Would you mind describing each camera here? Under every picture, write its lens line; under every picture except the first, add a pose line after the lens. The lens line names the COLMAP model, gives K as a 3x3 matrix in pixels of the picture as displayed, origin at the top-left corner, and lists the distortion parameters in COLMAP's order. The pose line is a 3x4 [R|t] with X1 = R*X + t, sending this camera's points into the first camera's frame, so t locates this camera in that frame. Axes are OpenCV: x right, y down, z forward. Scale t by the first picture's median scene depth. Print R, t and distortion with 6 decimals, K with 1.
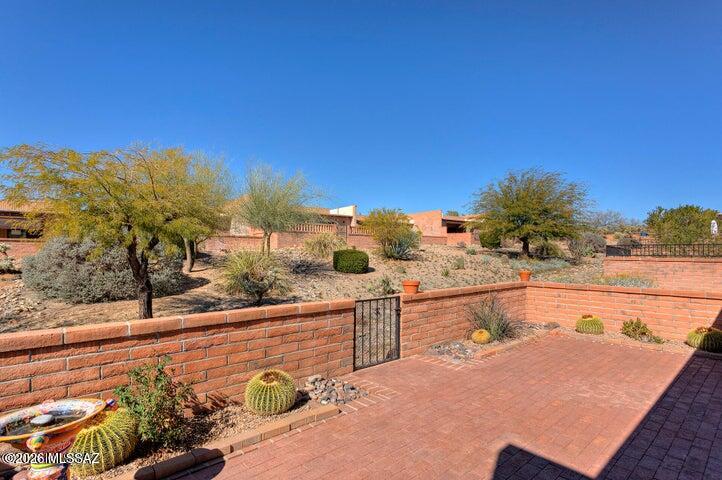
lens RADIAL K [[357.9, 0, 342.7], [0, 357.9, 252.0], [0, 0, 1]] dist [-0.000108, 0.000215]
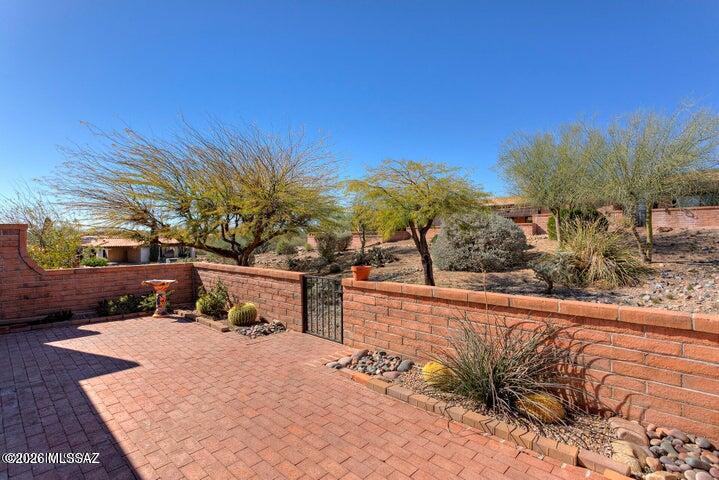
lens RADIAL K [[341.6, 0, 354.3], [0, 341.6, 232.4], [0, 0, 1]] dist [-0.000426, 0.000447]
pose [[0.131615, -0.016264, -0.991168, 0.993686], [0.012017, 0.999818, -0.014810, 0.010307], [0.991228, -0.009962, 0.131786, 0.846980]]
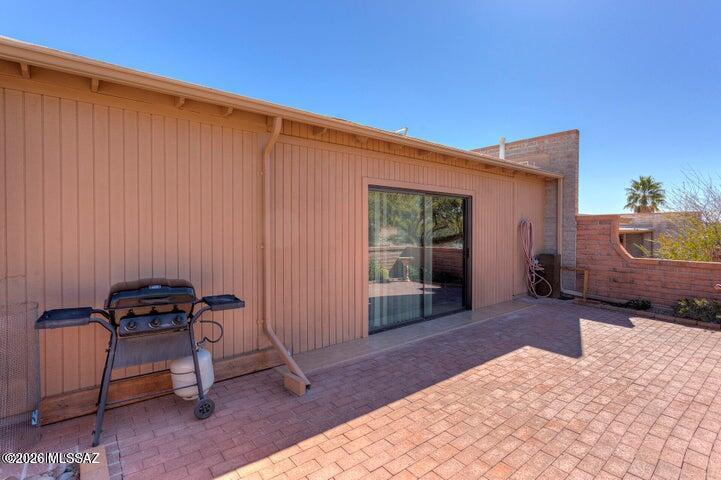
lens RADIAL K [[342.5, 0, 355.3], [0, 342.5, 232.4], [0, 0, 1]] dist [-0.000426, 0.000447]
pose [[-0.999782, -0.002139, 0.020765, 0.670958], [-0.002000, 0.999976, 0.006702, 0.011271], [-0.020778, 0.006659, -0.999762, 1.193440]]
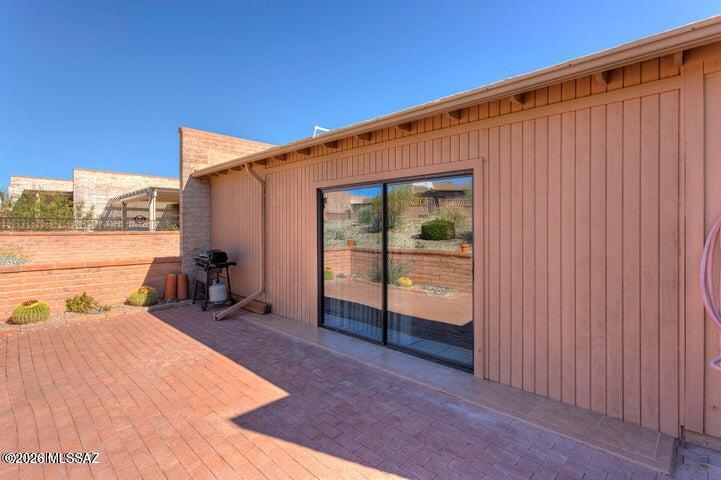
lens RADIAL K [[362.3, 0, 359.1], [0, 362.3, 226.4], [0, 0, 1]] dist [0.001633, 0.000262]
pose [[-0.102628, -0.005787, 0.994703, -0.282465], [0.003748, 0.999974, 0.006205, -0.002150], [-0.994713, 0.004365, -0.102604, 0.371648]]
